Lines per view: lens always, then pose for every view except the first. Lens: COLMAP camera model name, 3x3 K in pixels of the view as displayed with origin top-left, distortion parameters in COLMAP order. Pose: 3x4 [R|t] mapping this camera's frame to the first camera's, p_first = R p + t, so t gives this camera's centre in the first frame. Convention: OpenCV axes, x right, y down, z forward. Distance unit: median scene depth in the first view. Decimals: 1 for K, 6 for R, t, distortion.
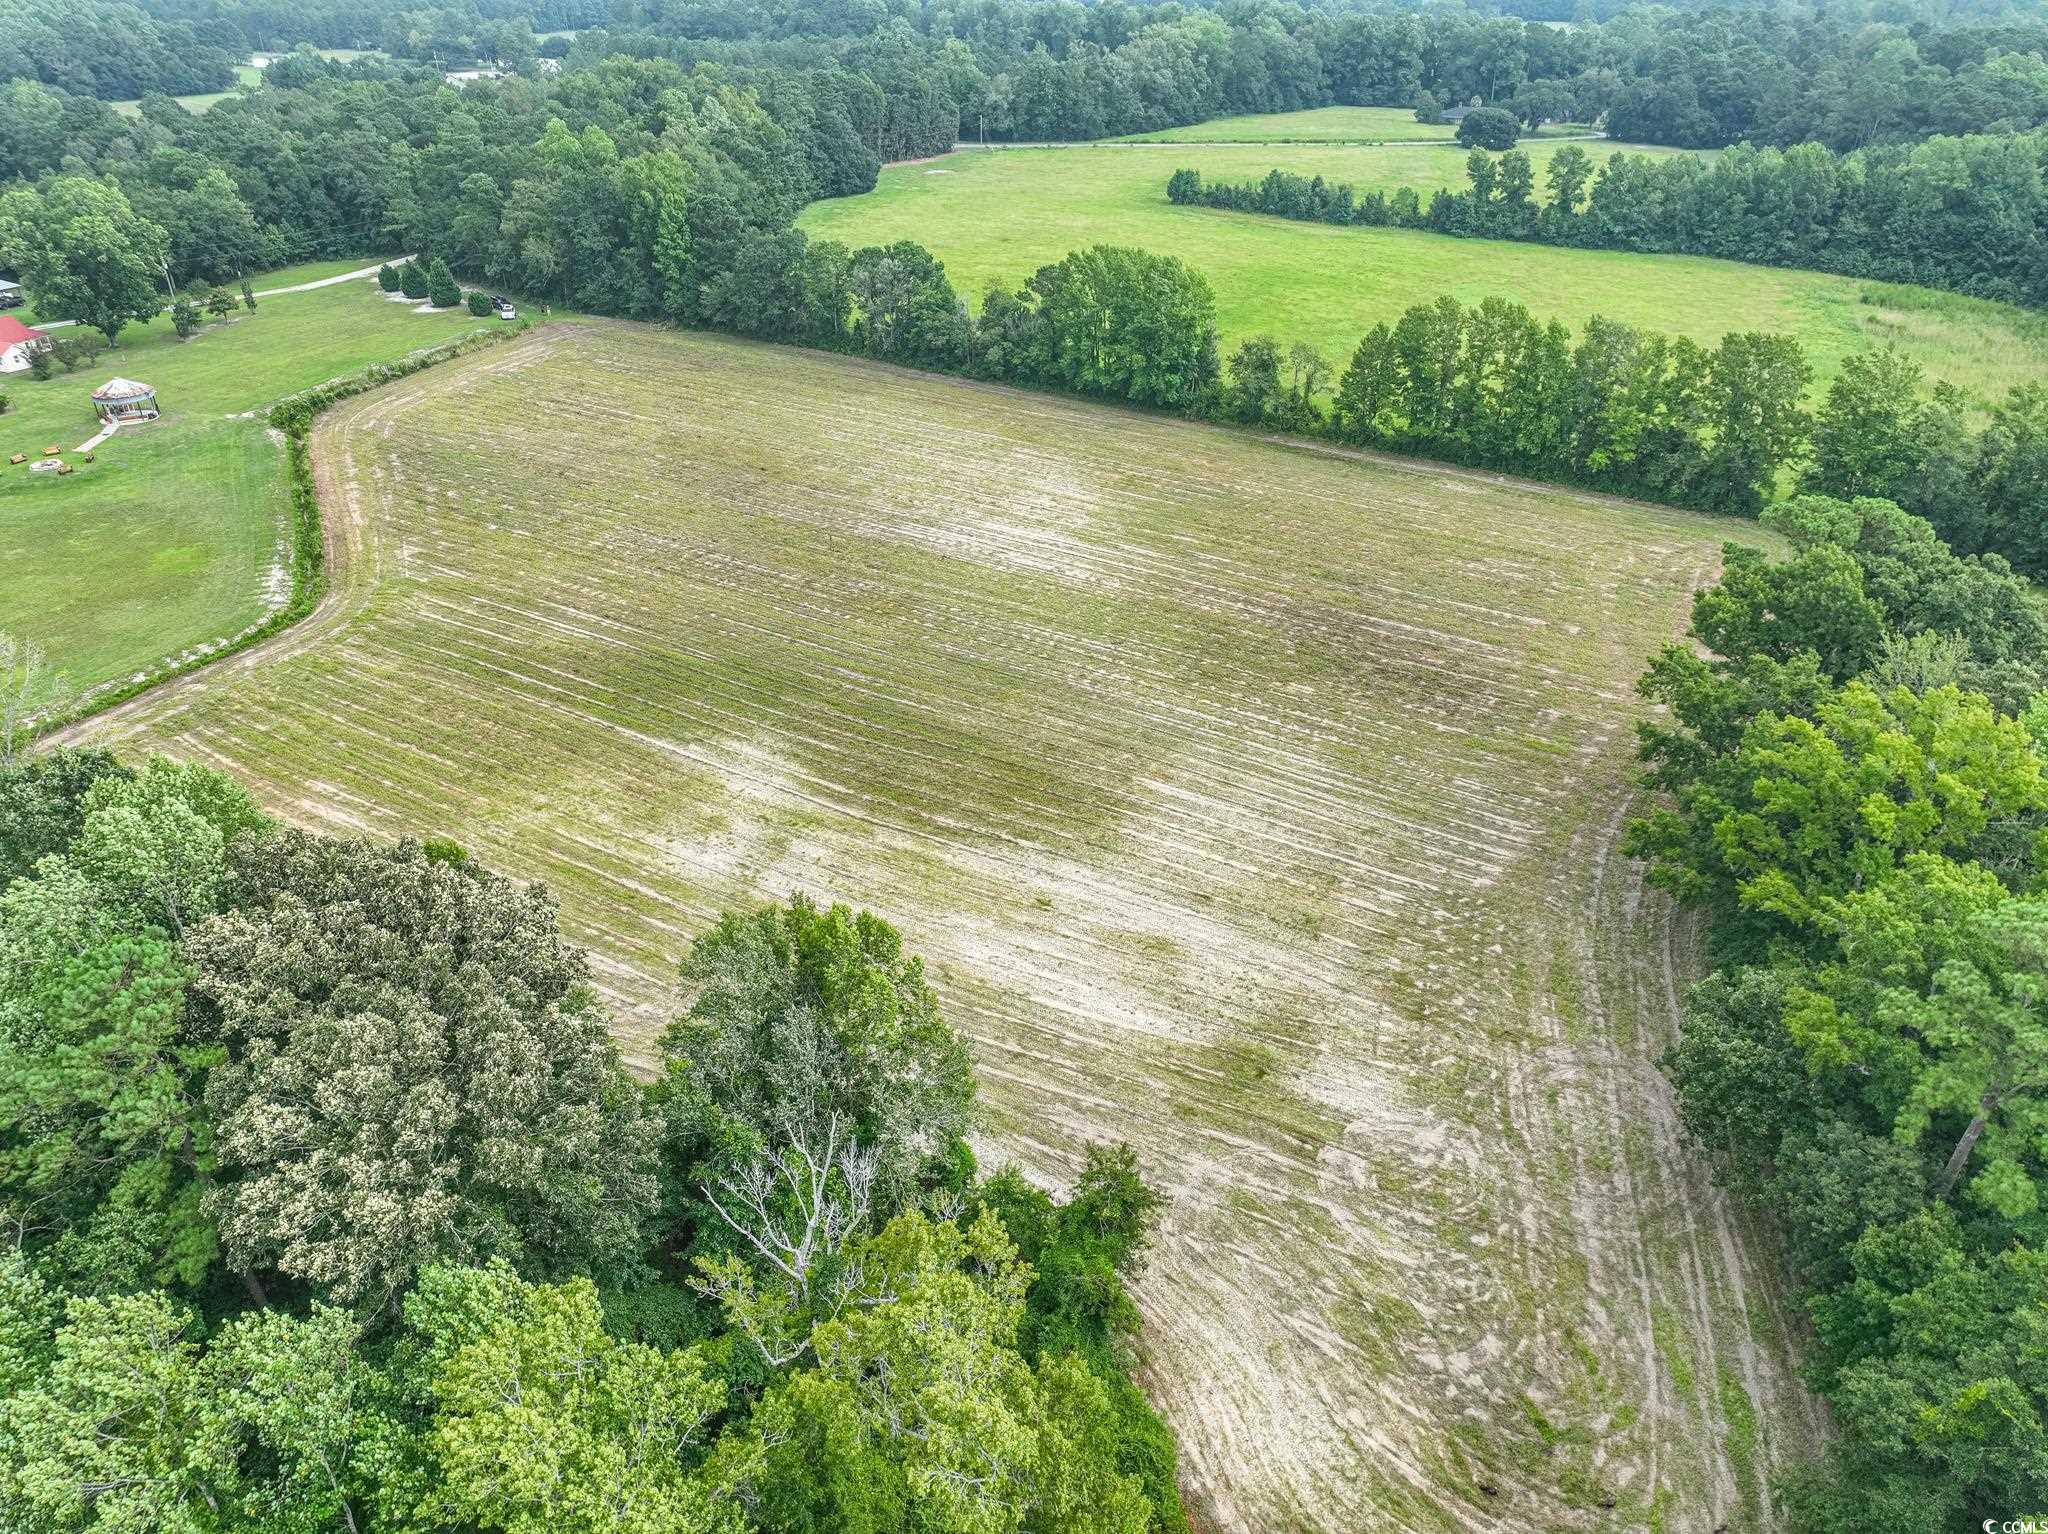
lens RADIAL K [[1440.7, 0, 1024.0], [0, 1440.7, 767.0], [0, 0, 1]] dist [-0.003689, 0.019660]
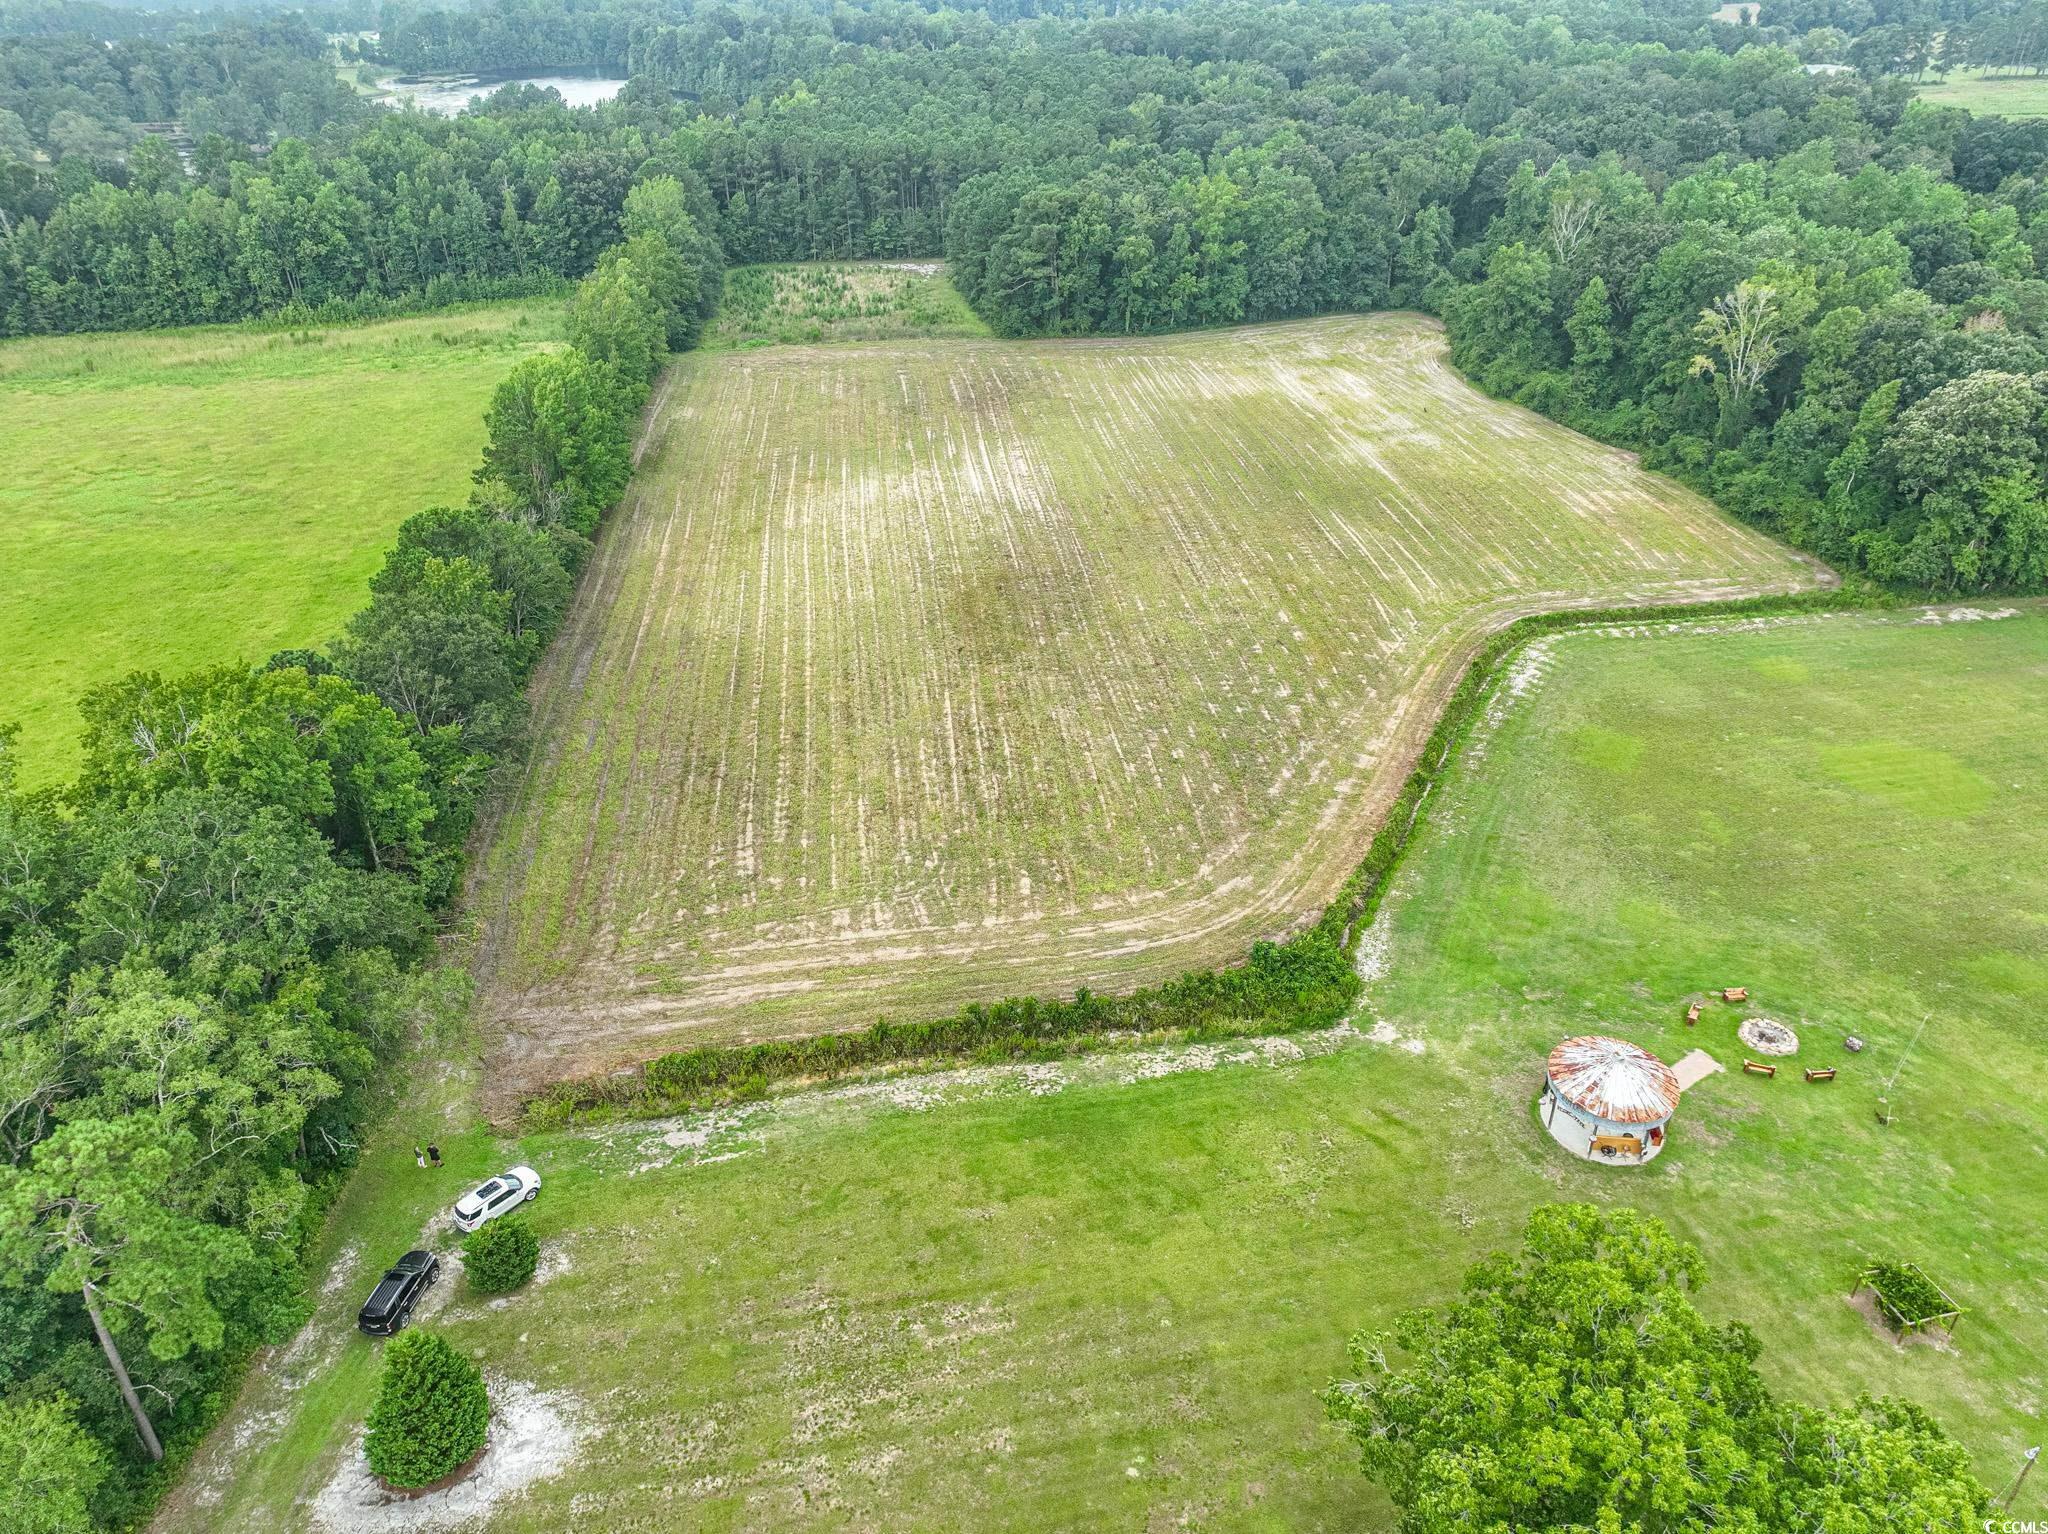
lens RADIAL K [[1440.7, 0, 1024.0], [0, 1440.7, 767.0], [0, 0, 1]] dist [-0.003689, 0.019660]
pose [[-0.610254, -0.399175, 0.684287, -0.759412], [0.403048, 0.587184, 0.701974, -0.684386], [-0.682013, 0.704183, -0.197445, 1.115333]]
